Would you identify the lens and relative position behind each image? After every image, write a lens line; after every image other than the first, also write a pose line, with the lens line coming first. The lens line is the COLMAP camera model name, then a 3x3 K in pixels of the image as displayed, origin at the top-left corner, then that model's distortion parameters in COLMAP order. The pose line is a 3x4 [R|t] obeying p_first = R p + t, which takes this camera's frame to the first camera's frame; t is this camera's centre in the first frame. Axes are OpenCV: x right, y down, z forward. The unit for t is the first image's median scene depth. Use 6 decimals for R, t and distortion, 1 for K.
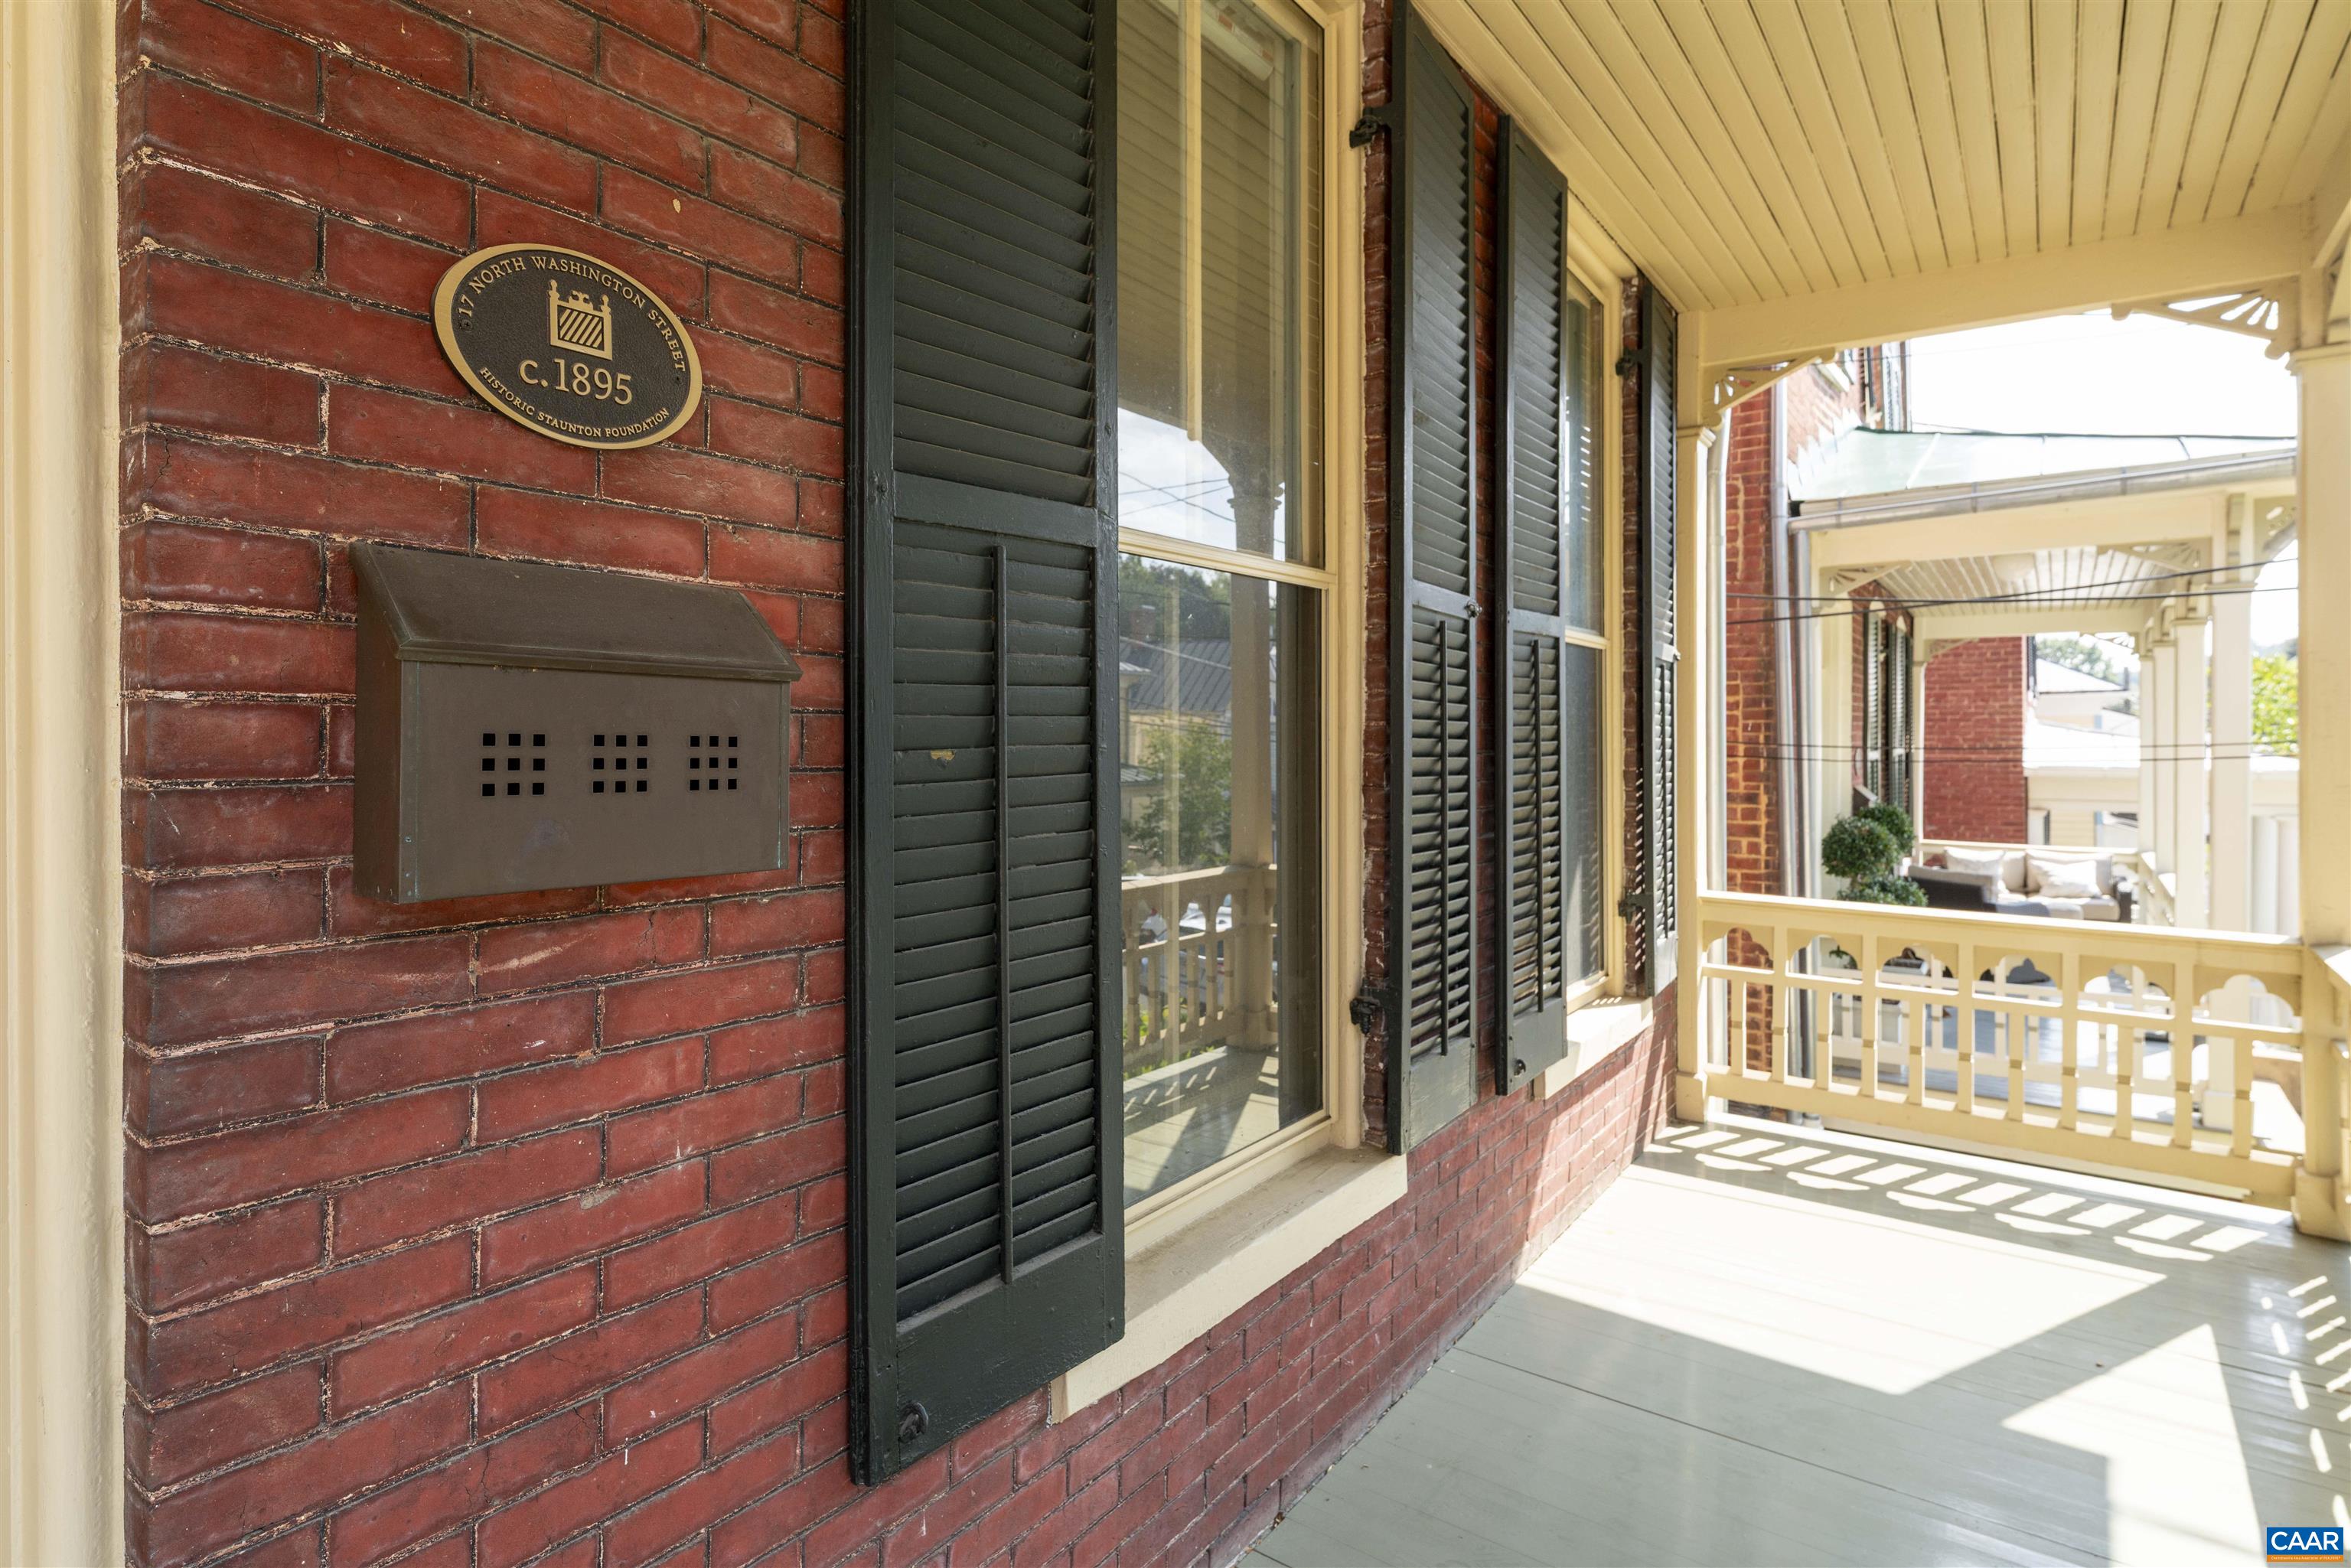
lens RADIAL K [[1217.0, 0, 1174.3], [0, 1217.0, 744.2], [0, 0, 1]] dist [-0.000574, -0.000035]
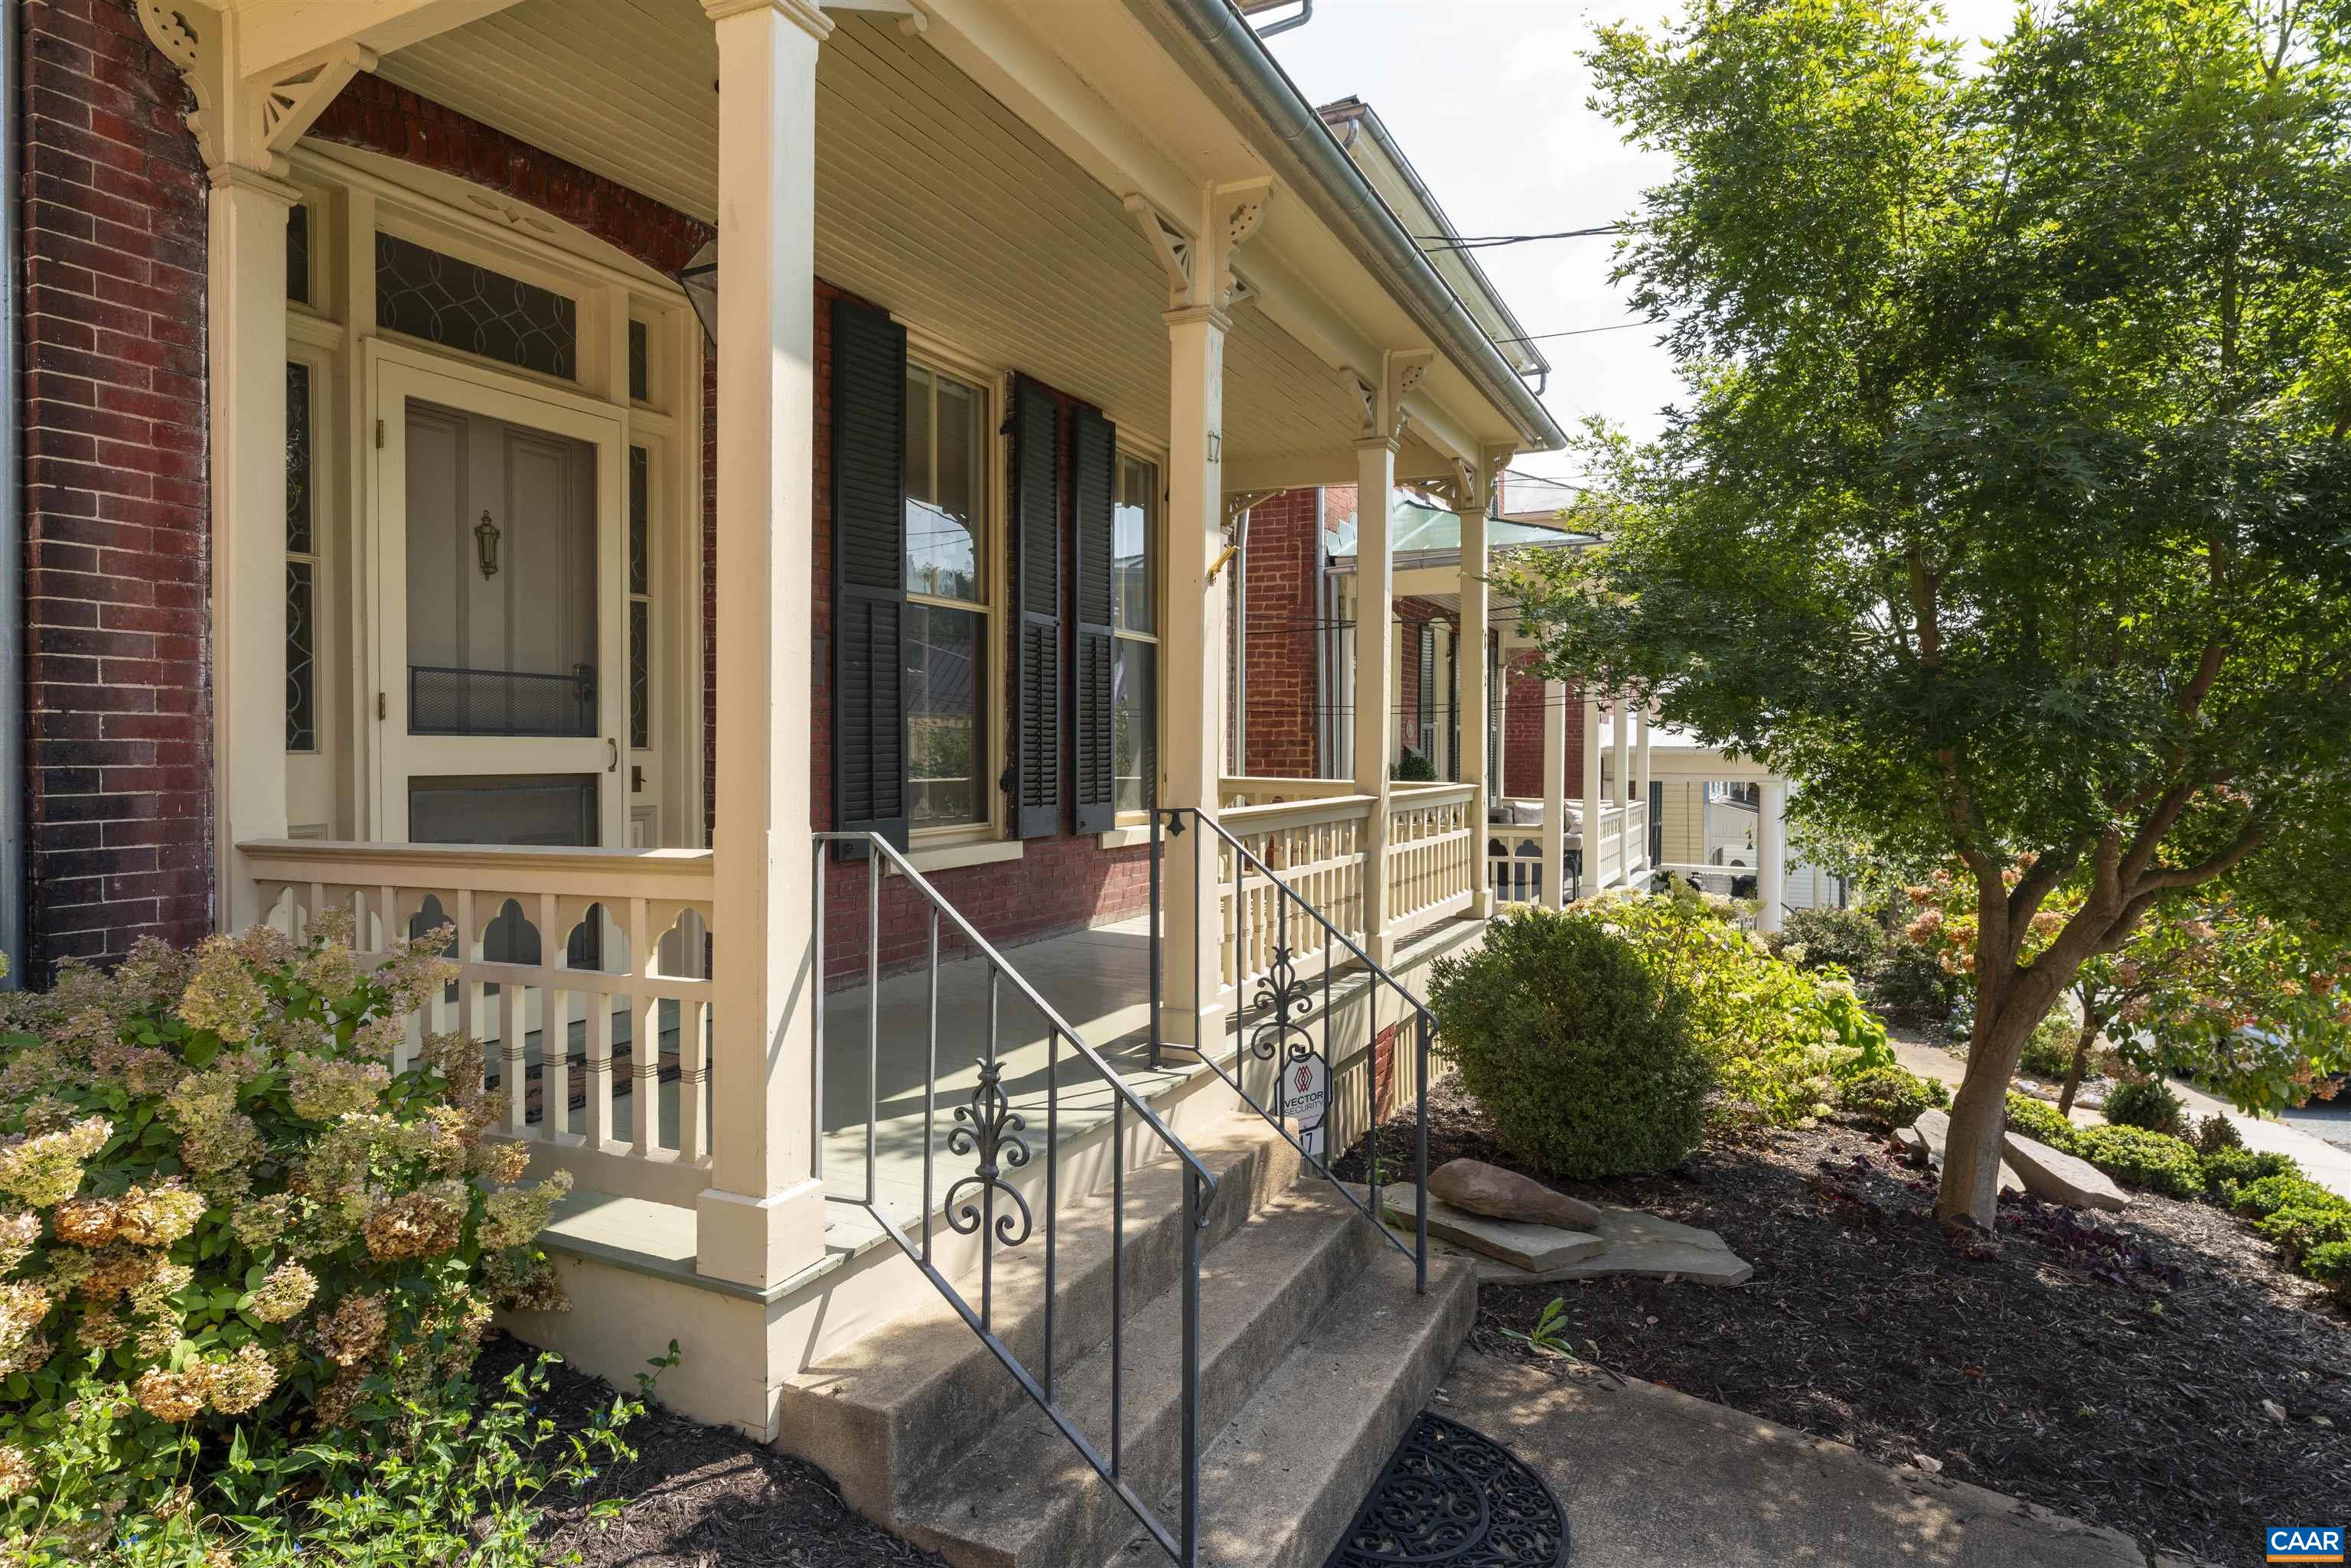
lens RADIAL K [[1308.6, 0, 1175.5], [0, 1308.6, 784.0], [0, 0, 1]] dist [0.000020, 0.000007]
pose [[0.985437, 0.000933, 0.170039, 0.043170], [-0.004505, 0.999777, 0.020620, 0.160153], [-0.169982, -0.021086, 0.985222, -1.658351]]
